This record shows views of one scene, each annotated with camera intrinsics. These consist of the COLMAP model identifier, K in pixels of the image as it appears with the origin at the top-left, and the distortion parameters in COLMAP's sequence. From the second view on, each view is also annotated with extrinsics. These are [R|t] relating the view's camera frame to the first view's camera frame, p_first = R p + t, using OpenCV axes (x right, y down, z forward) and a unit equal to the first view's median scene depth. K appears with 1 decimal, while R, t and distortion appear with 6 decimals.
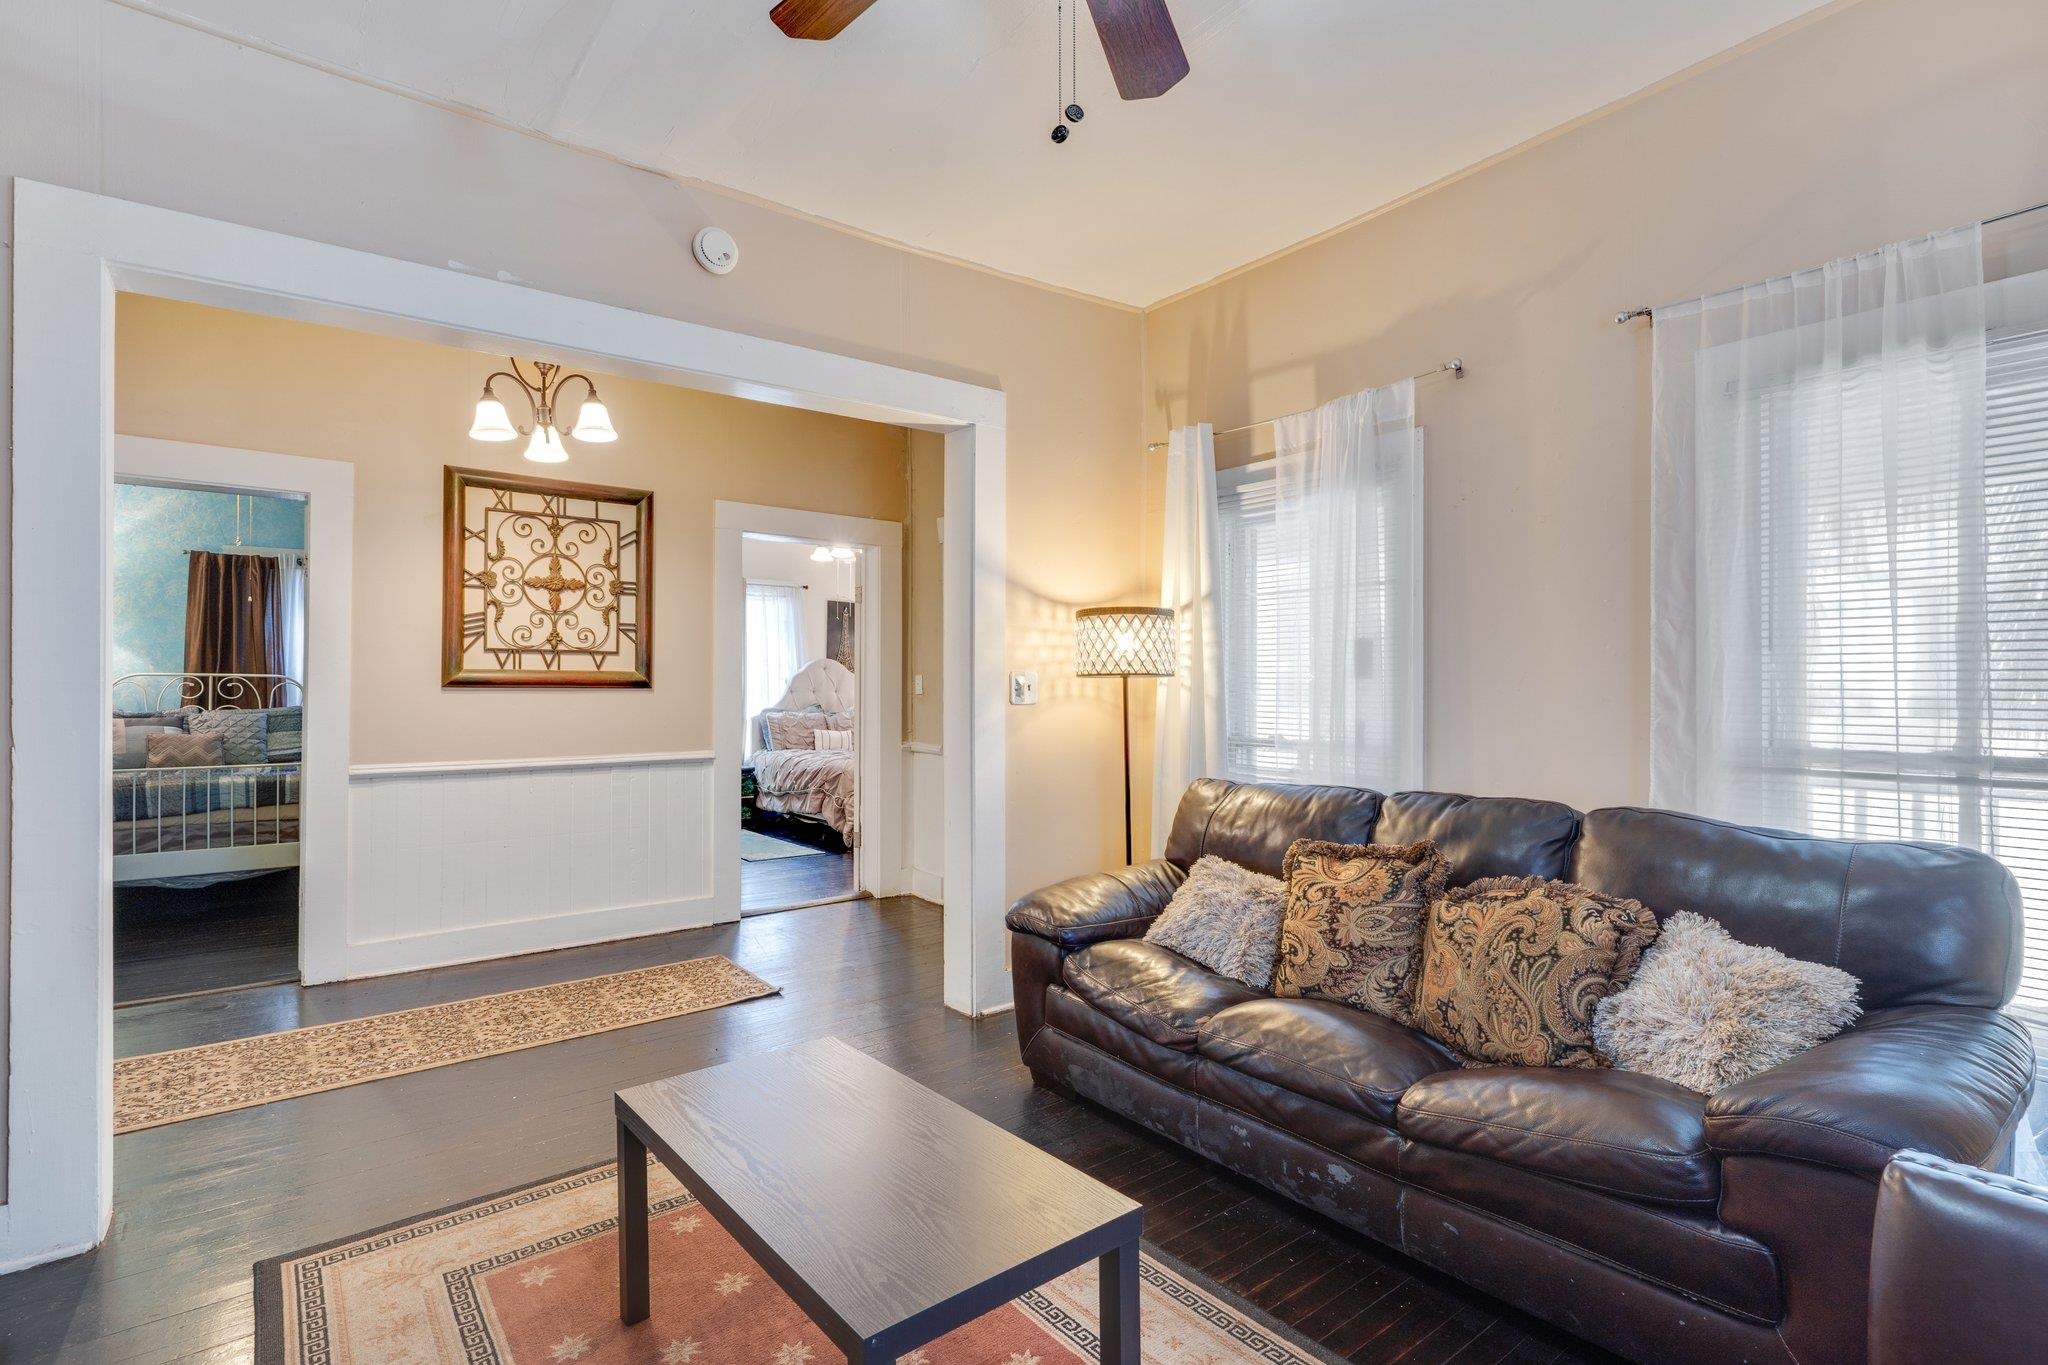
lens RADIAL K [[984.1, 0, 1019.2], [0, 984.1, 677.4], [0, 0, 1]] dist [0.002796, 0.000242]
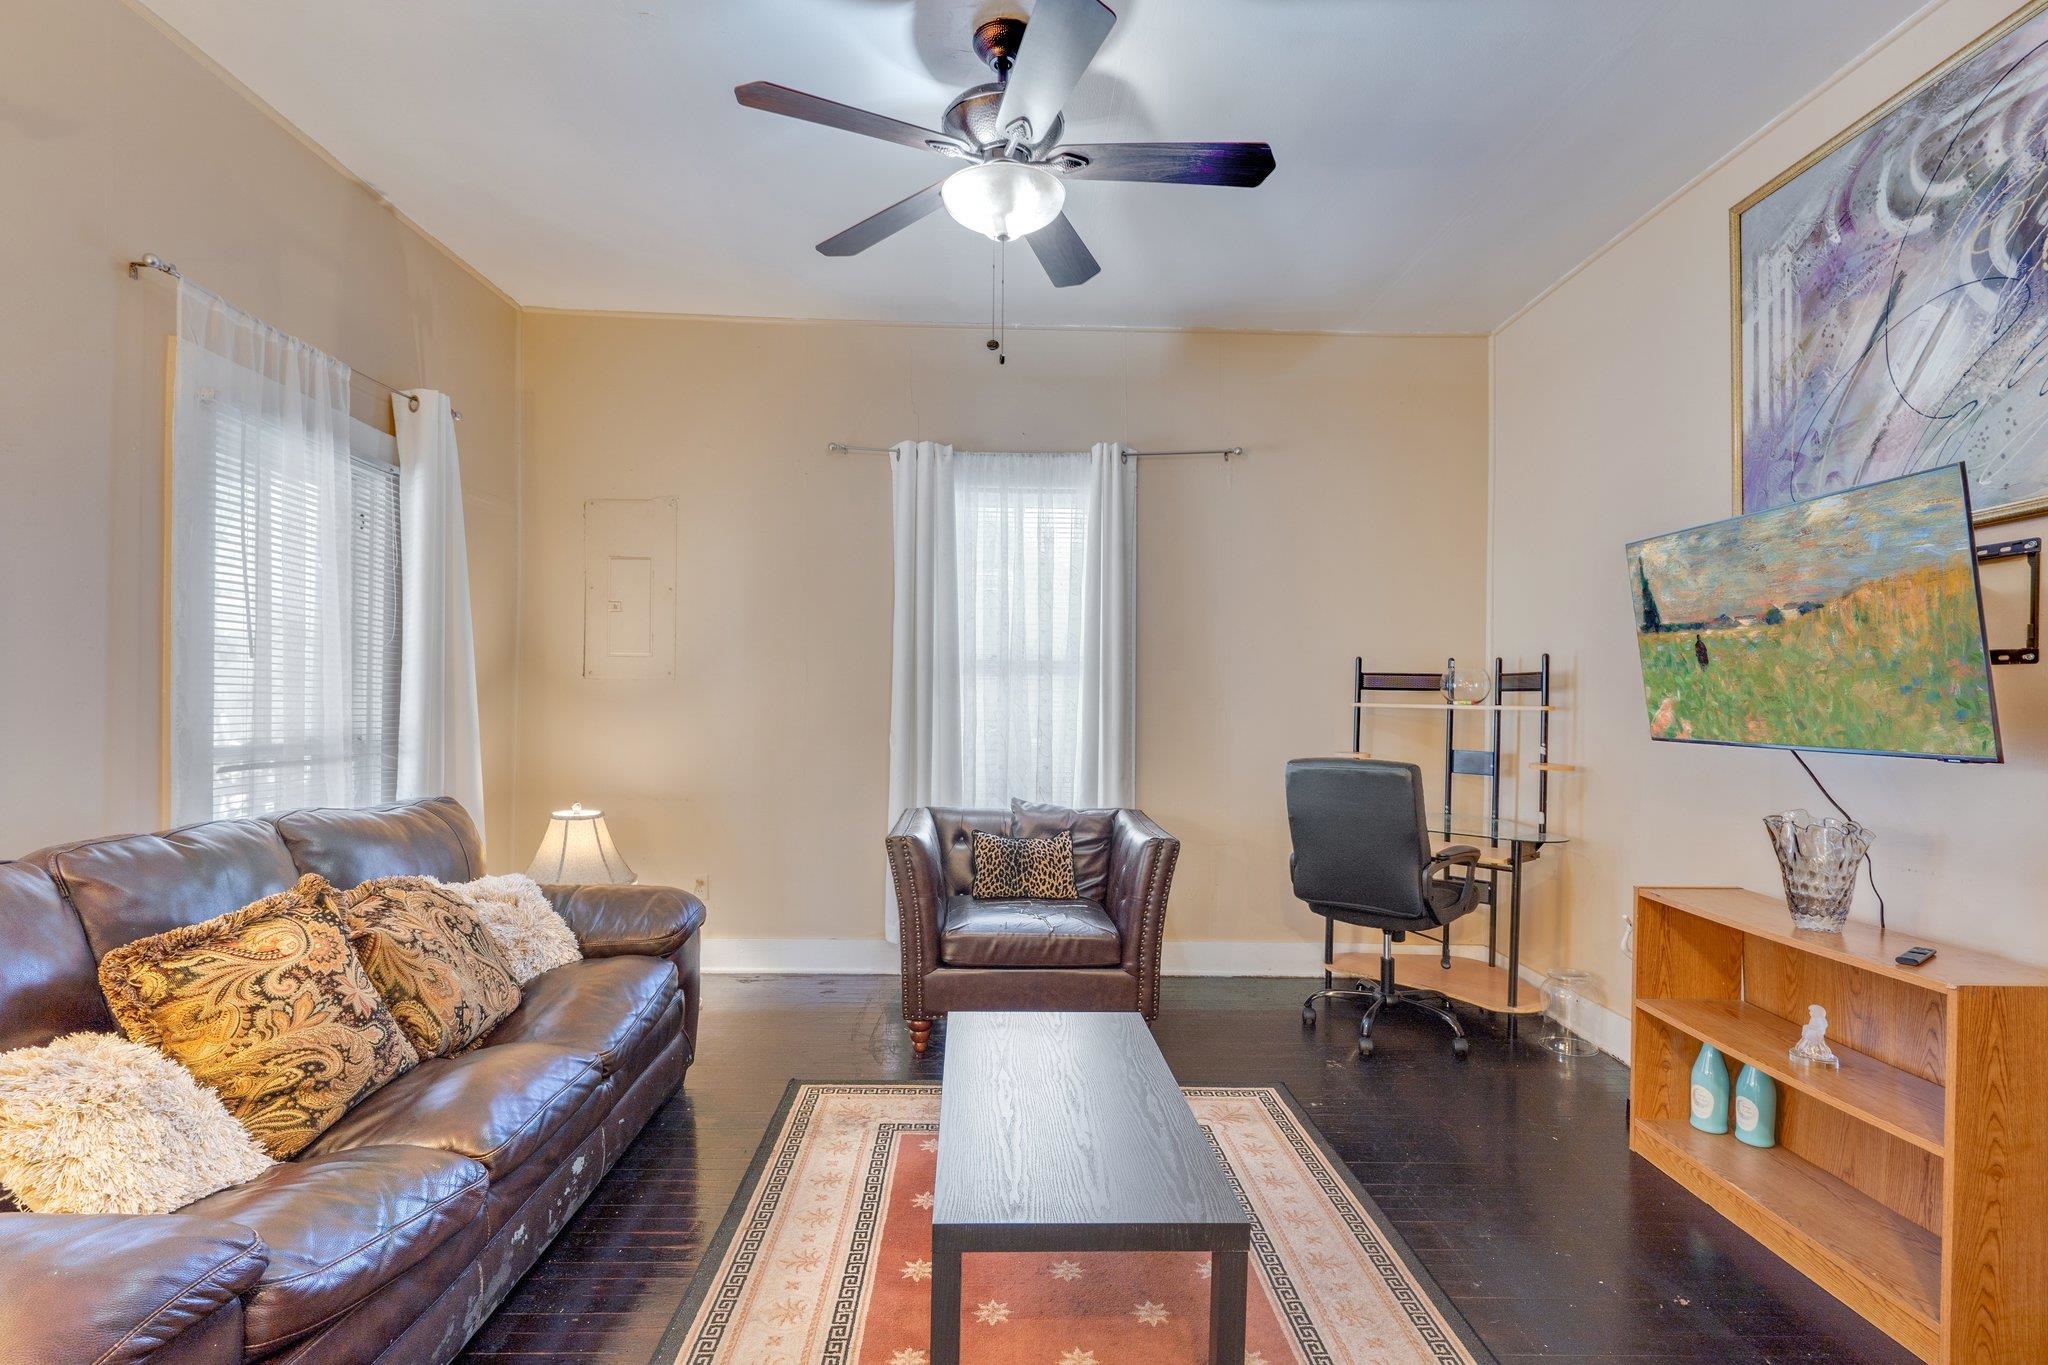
lens RADIAL K [[989.3, 0, 1015.0], [0, 989.3, 707.8], [0, 0, 1]] dist [0.002792, -0.001027]
pose [[-0.804363, -0.006217, 0.594105, -0.333884], [-0.015623, 0.999821, -0.010689, 0.016593], [-0.593932, -0.017880, -0.804316, 0.808110]]
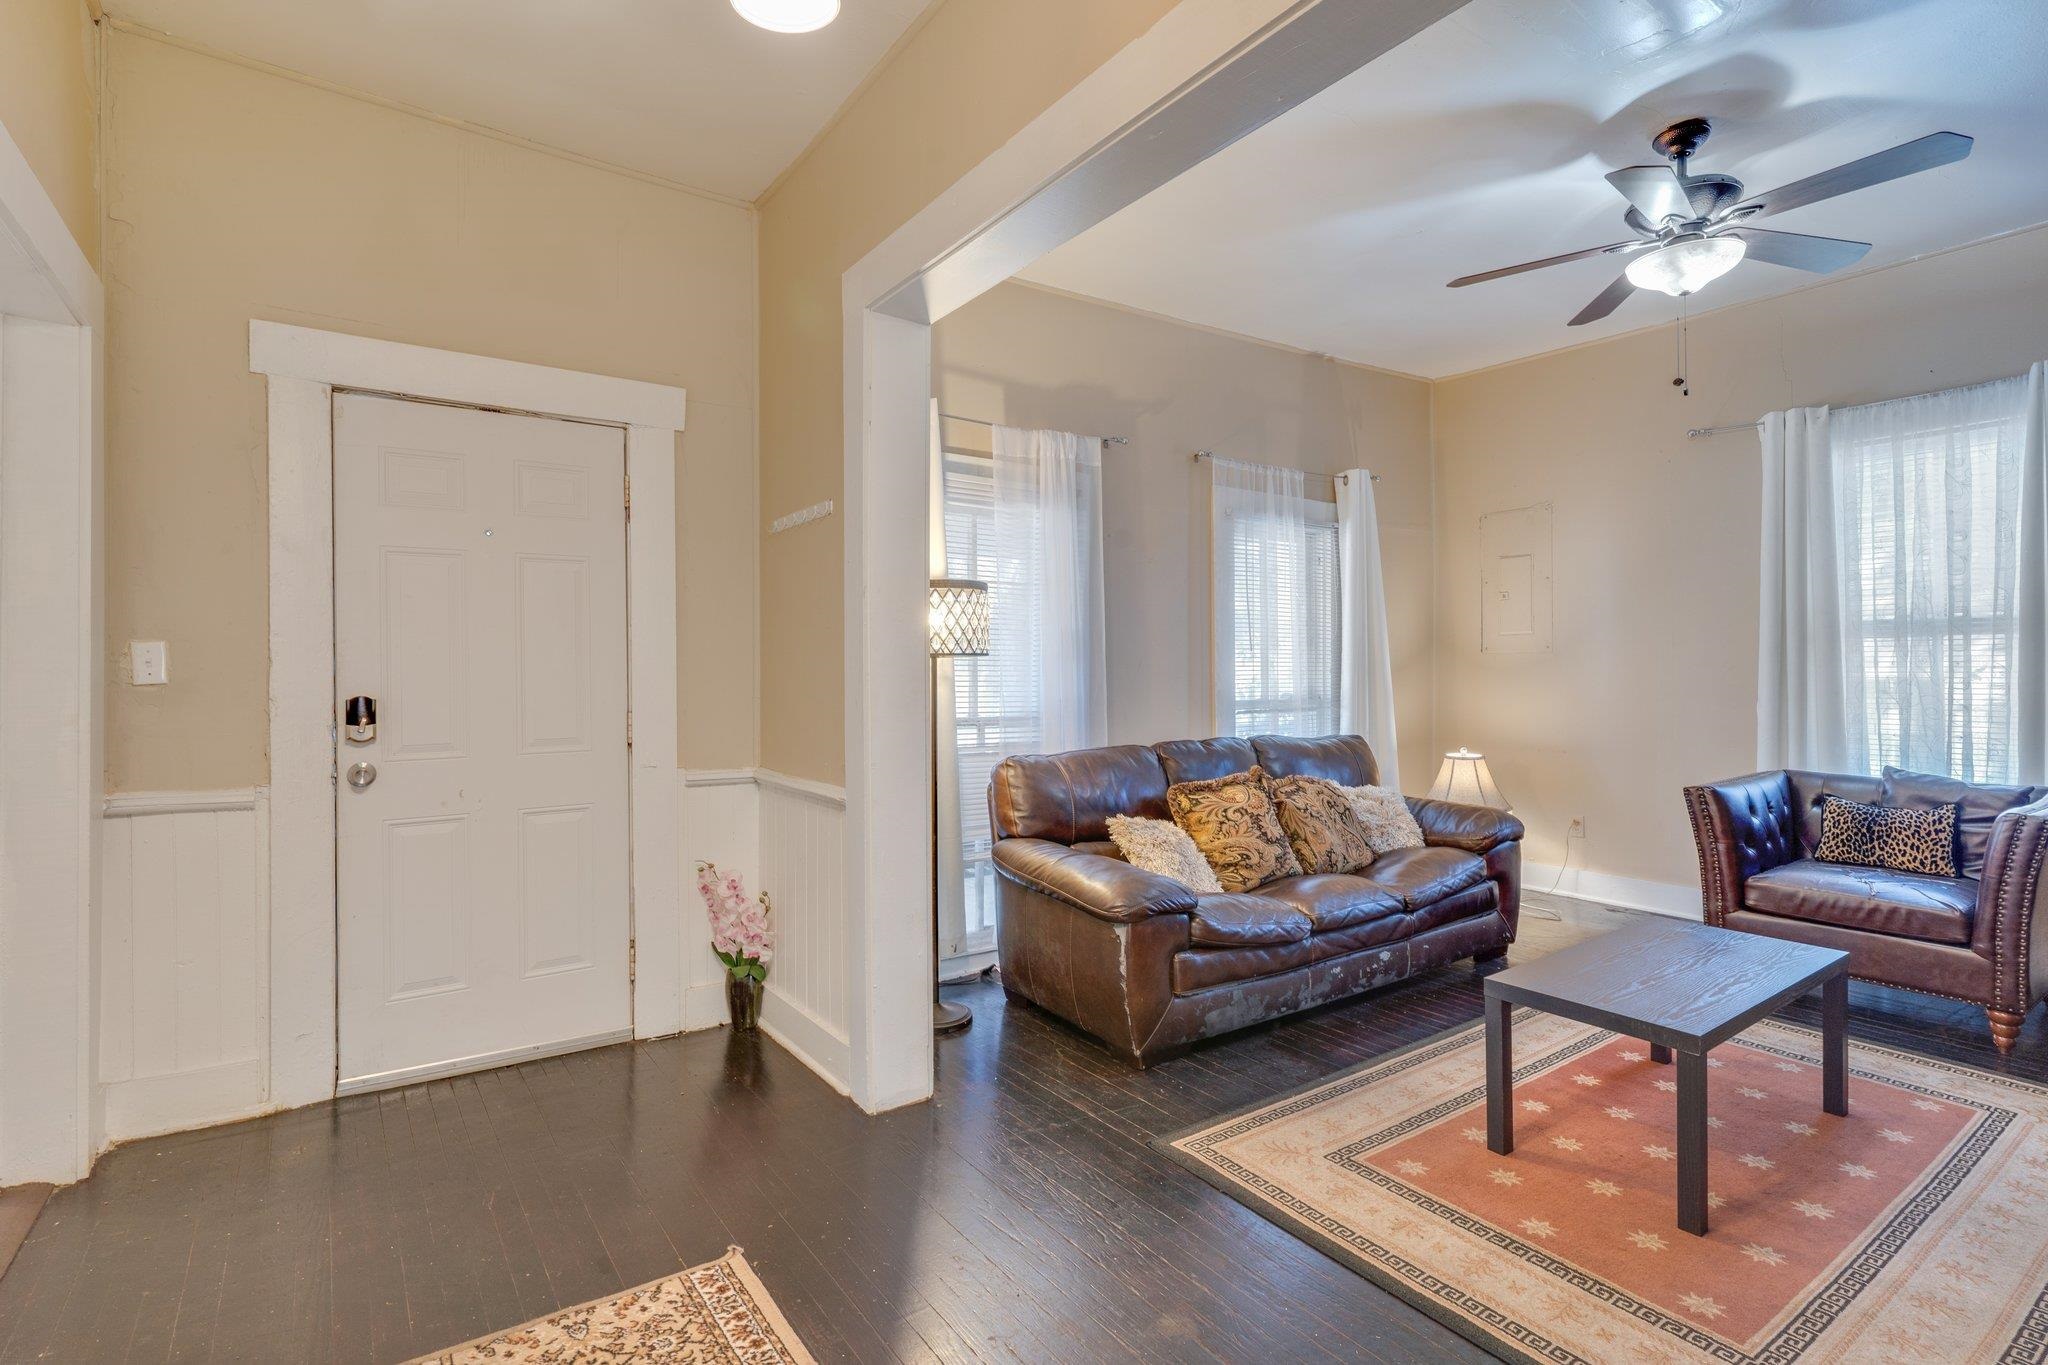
lens RADIAL K [[982.7, 0, 1022.0], [0, 982.7, 665.2], [0, 0, 1]] dist [0.003183, -0.000402]
pose [[0.056666, 0.009507, 0.998348, -0.718179], [-0.006527, 0.999937, -0.009151, 0.013648], [-0.998372, -0.005997, 0.056725, 0.787963]]
